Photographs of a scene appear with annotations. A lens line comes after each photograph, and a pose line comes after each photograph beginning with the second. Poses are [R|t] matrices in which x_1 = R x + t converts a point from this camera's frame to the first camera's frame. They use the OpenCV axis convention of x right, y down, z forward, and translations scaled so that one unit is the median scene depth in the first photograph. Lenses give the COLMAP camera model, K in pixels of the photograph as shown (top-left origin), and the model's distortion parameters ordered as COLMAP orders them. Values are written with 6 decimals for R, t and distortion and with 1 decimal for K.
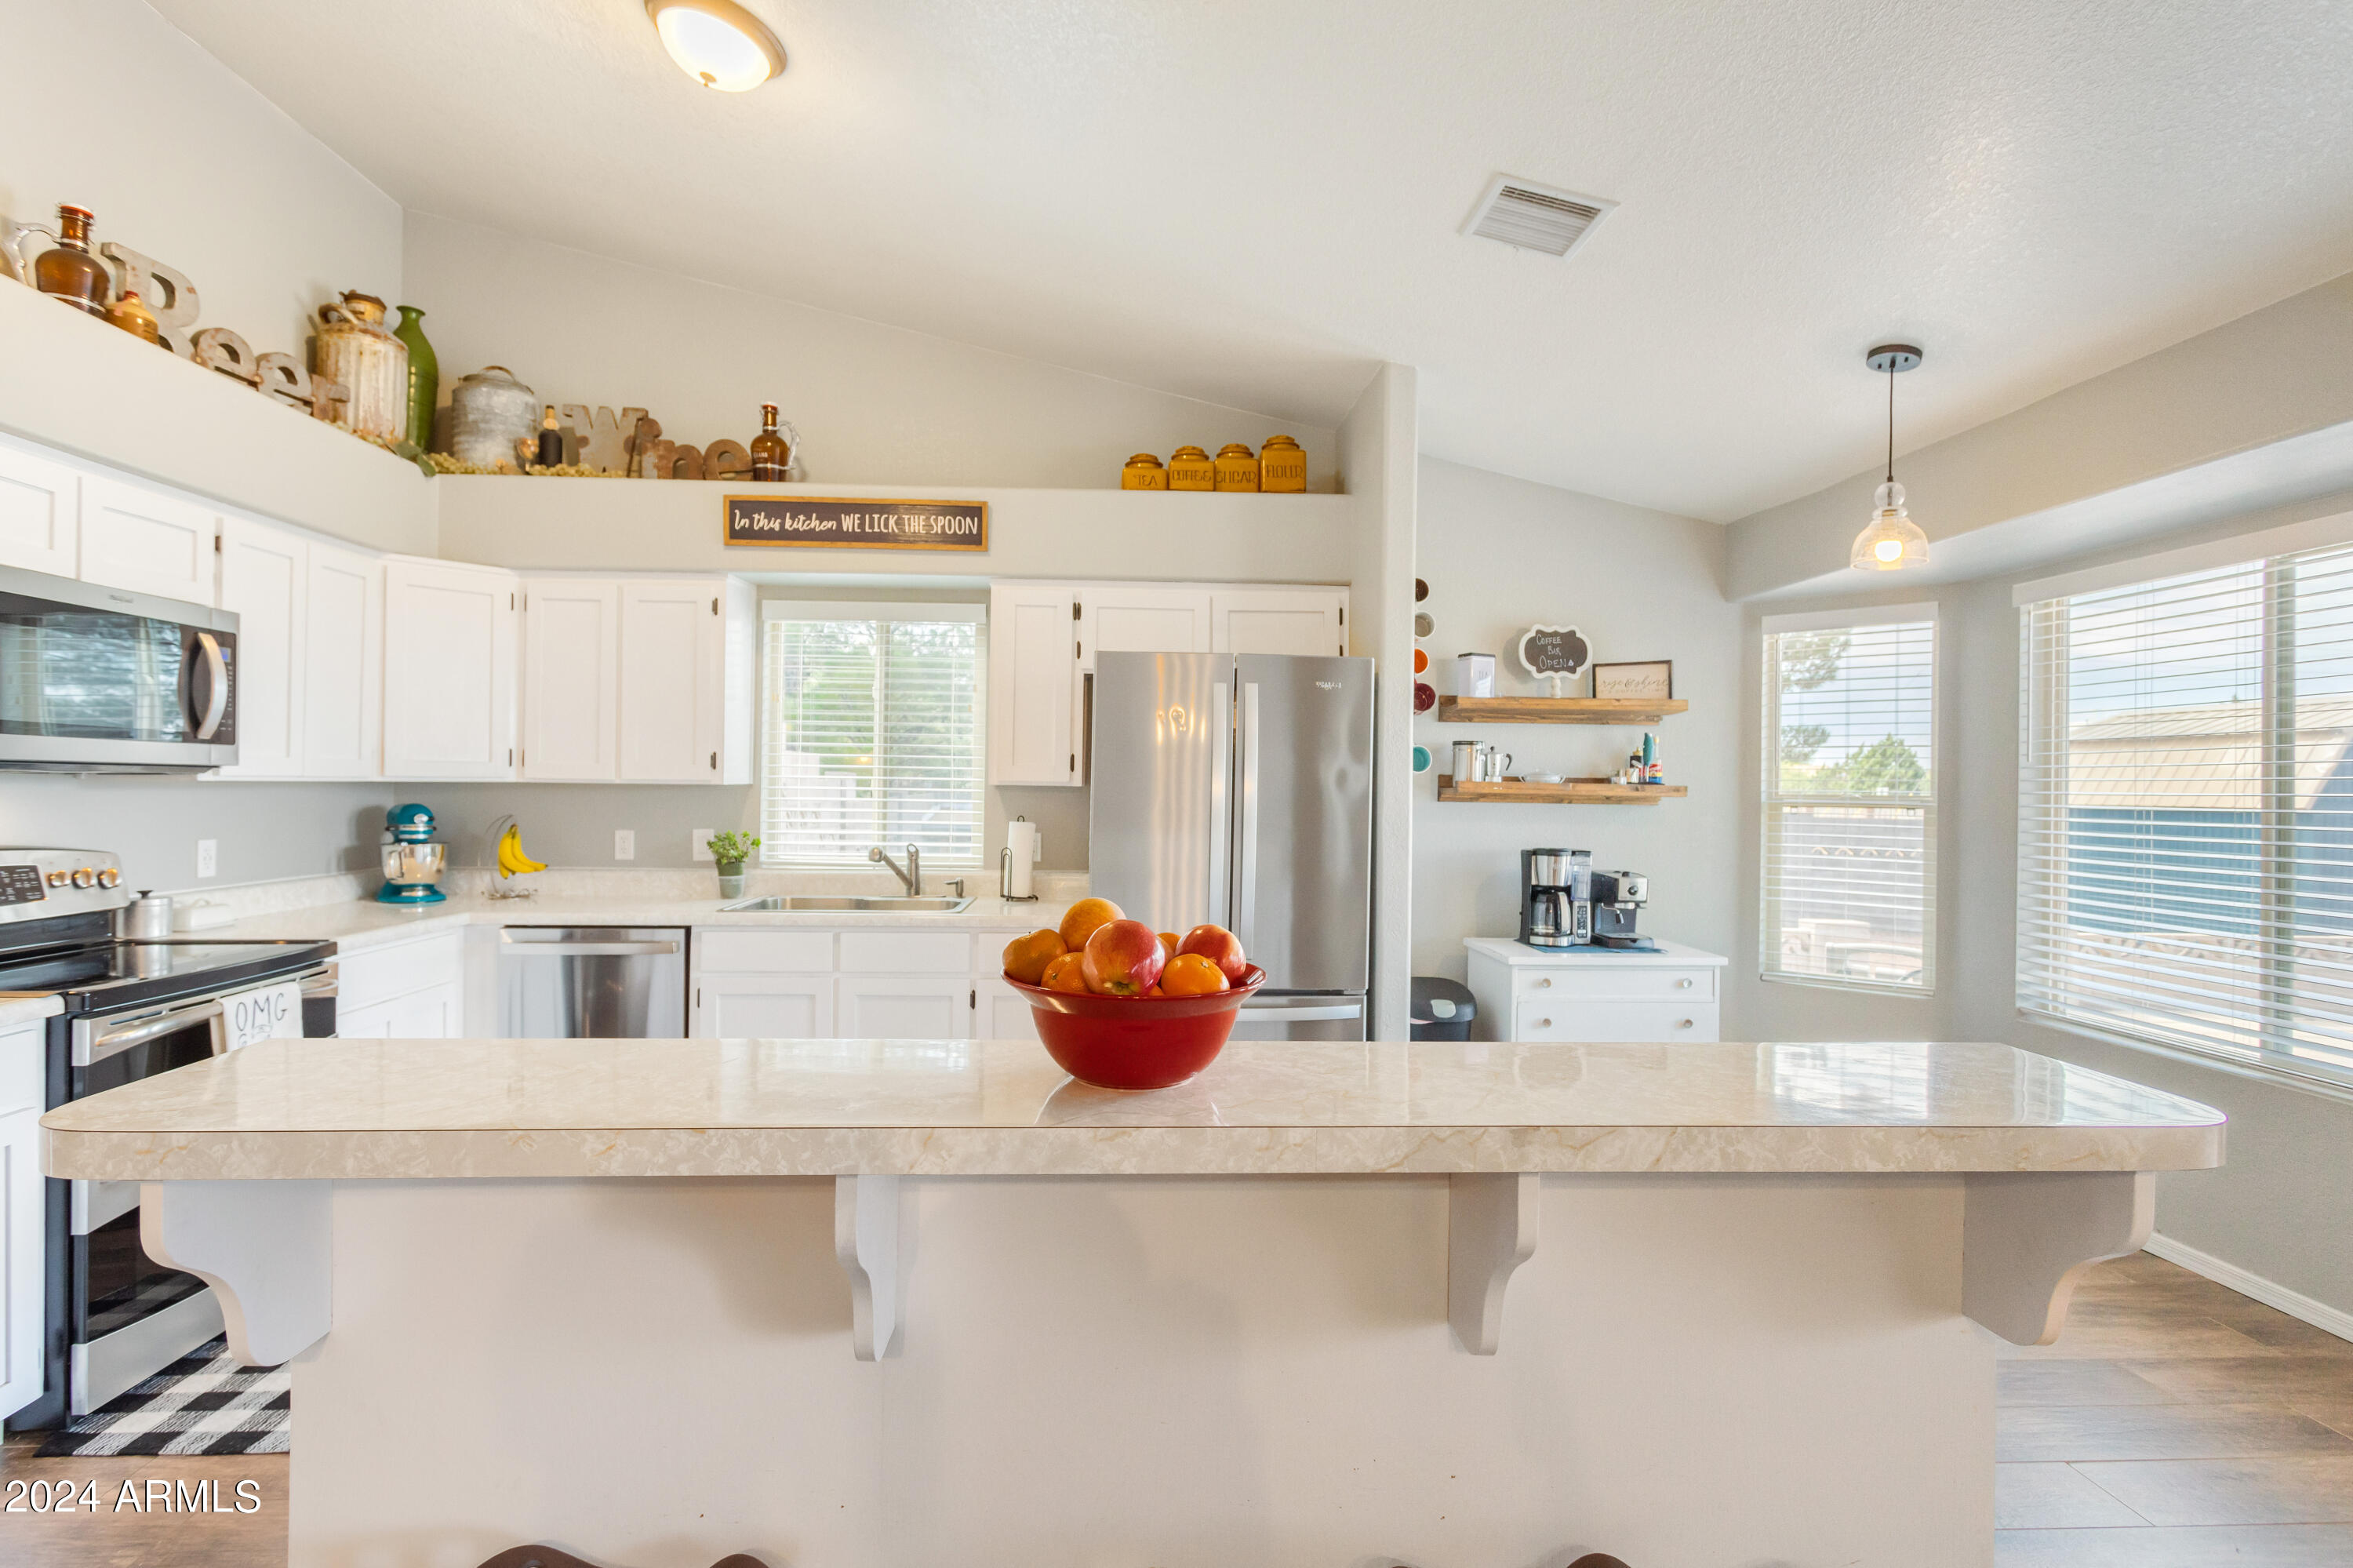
lens RADIAL K [[1130.7, 0, 1171.8], [0, 1130.7, 779.7], [0, 0, 1]] dist [-0.000554, 0.001695]
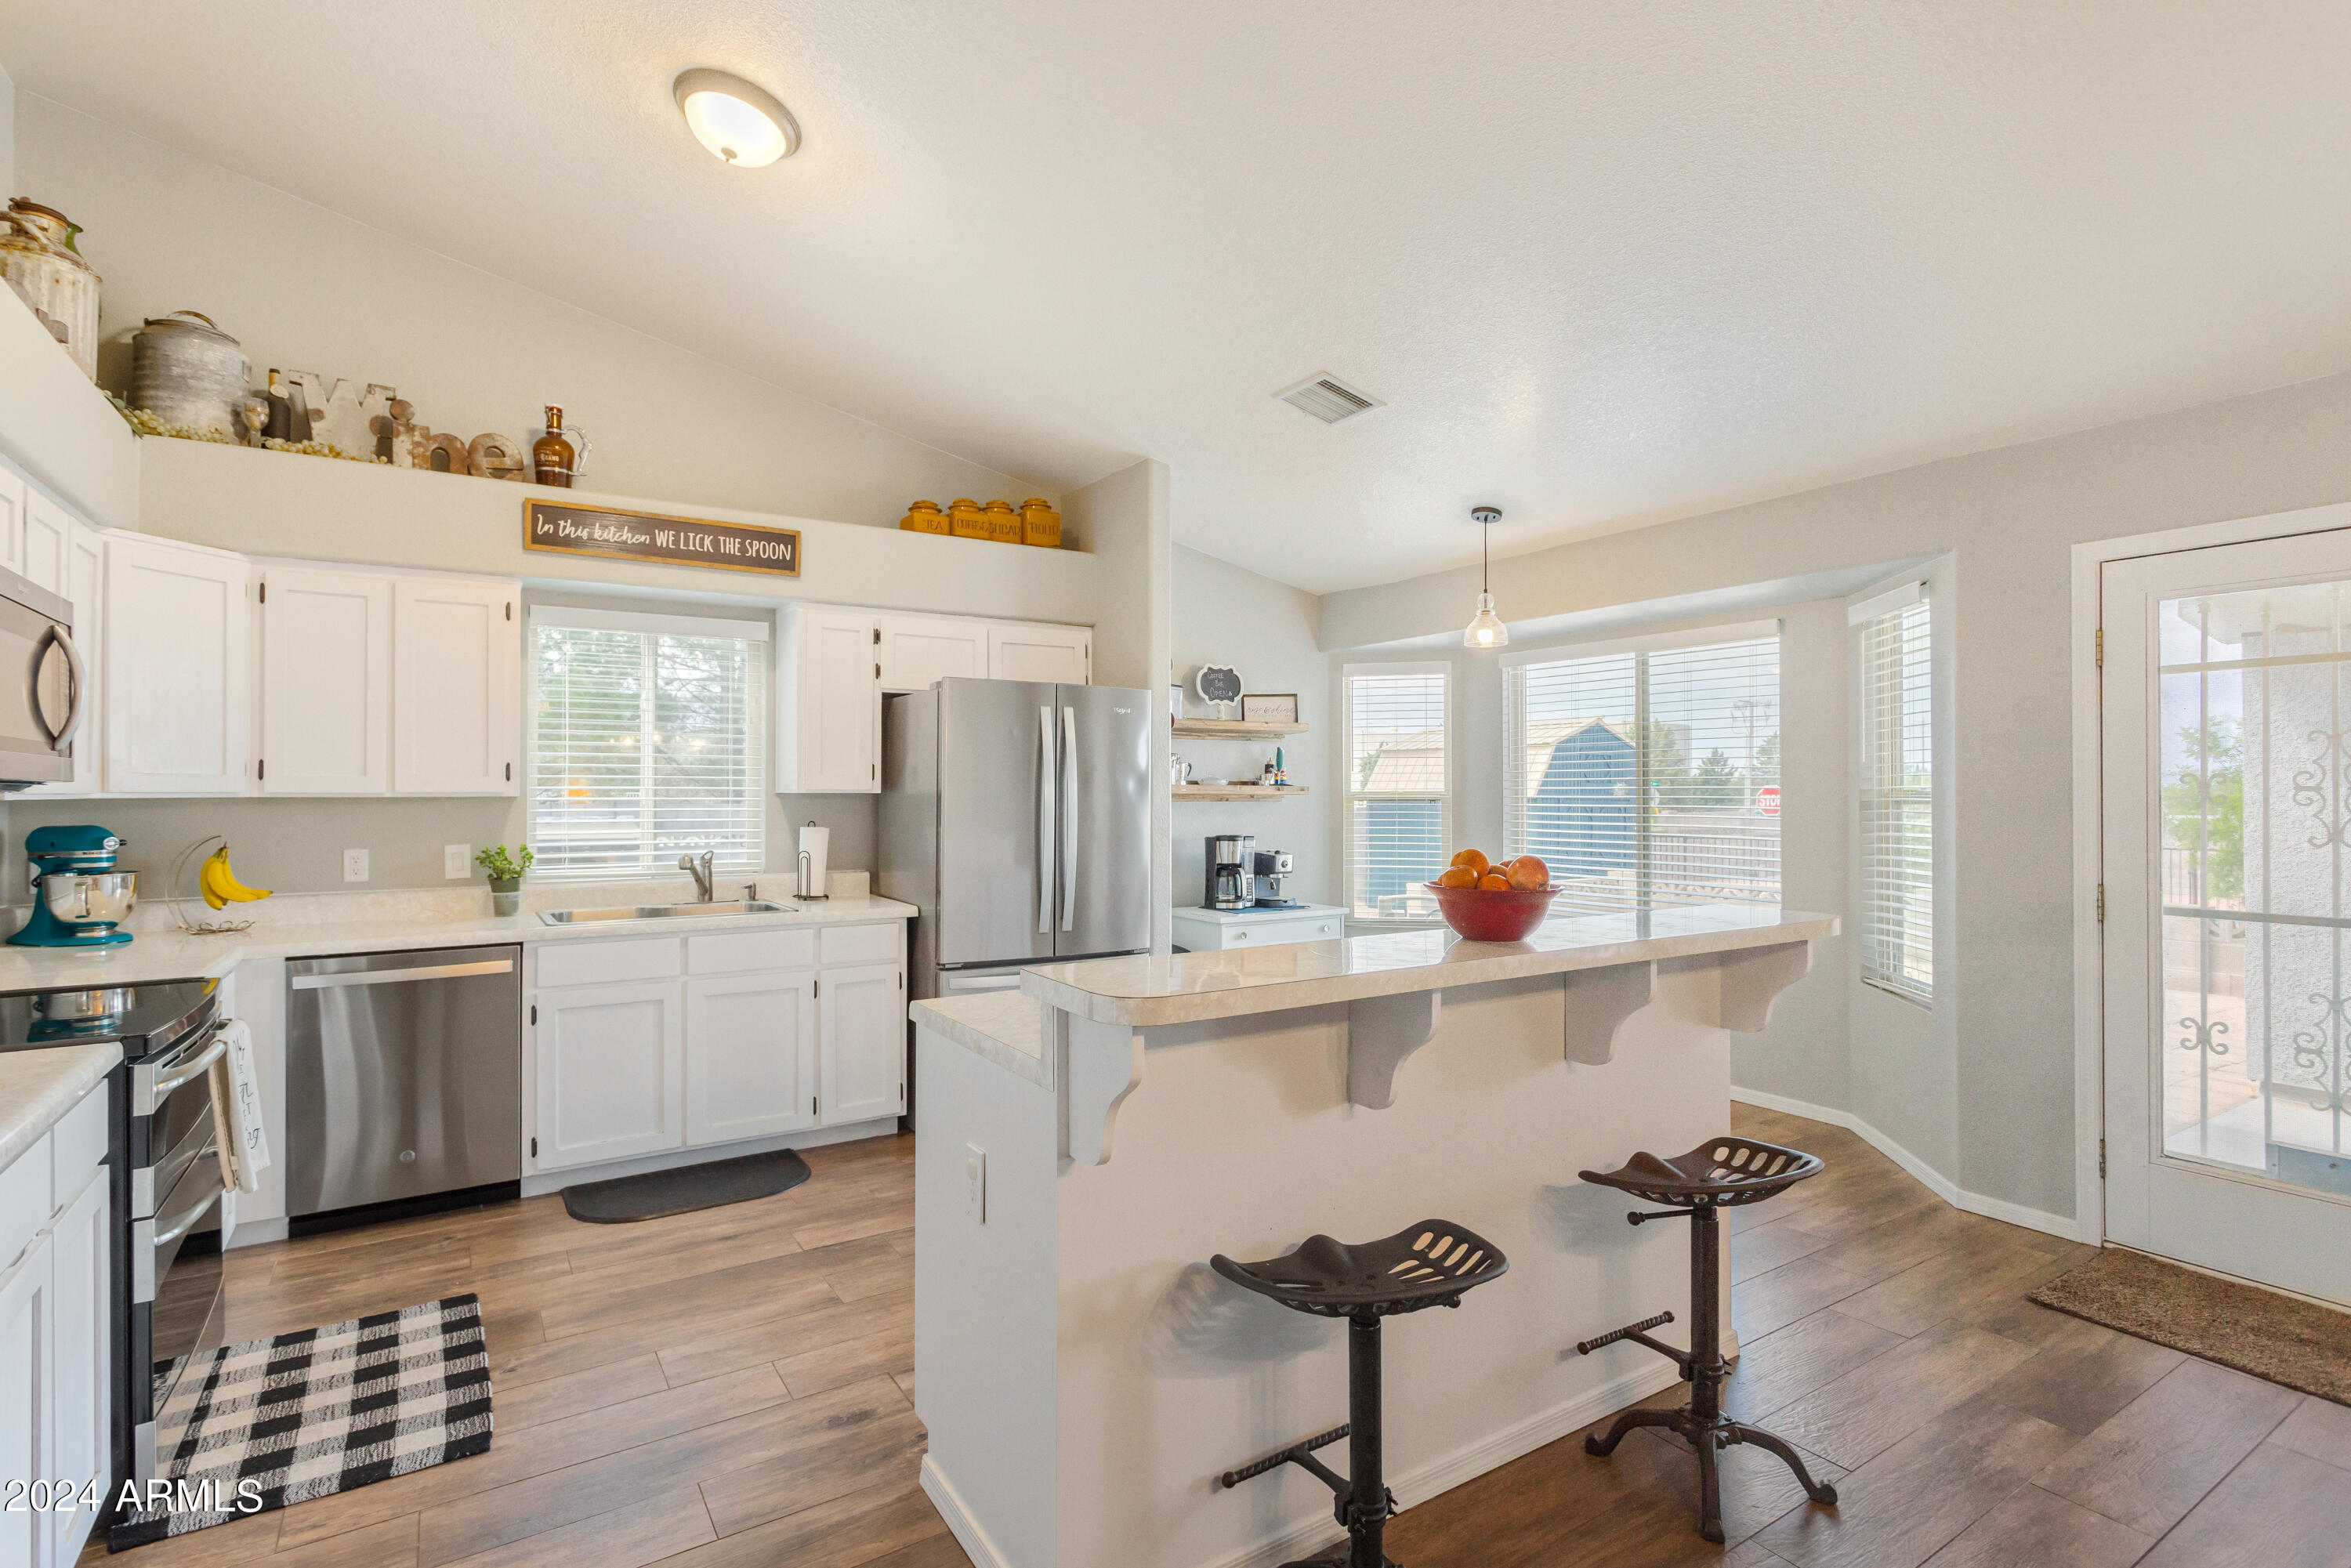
lens RADIAL K [[1129.7, 0, 1171.9], [0, 1129.7, 777.1], [0, 0, 1]] dist [-0.000554, 0.001695]
pose [[0.867928, -0.007304, 0.496637, -0.383439], [0.010126, 0.999944, -0.002990, -0.003669], [-0.496587, 0.007624, 0.867953, -0.108542]]
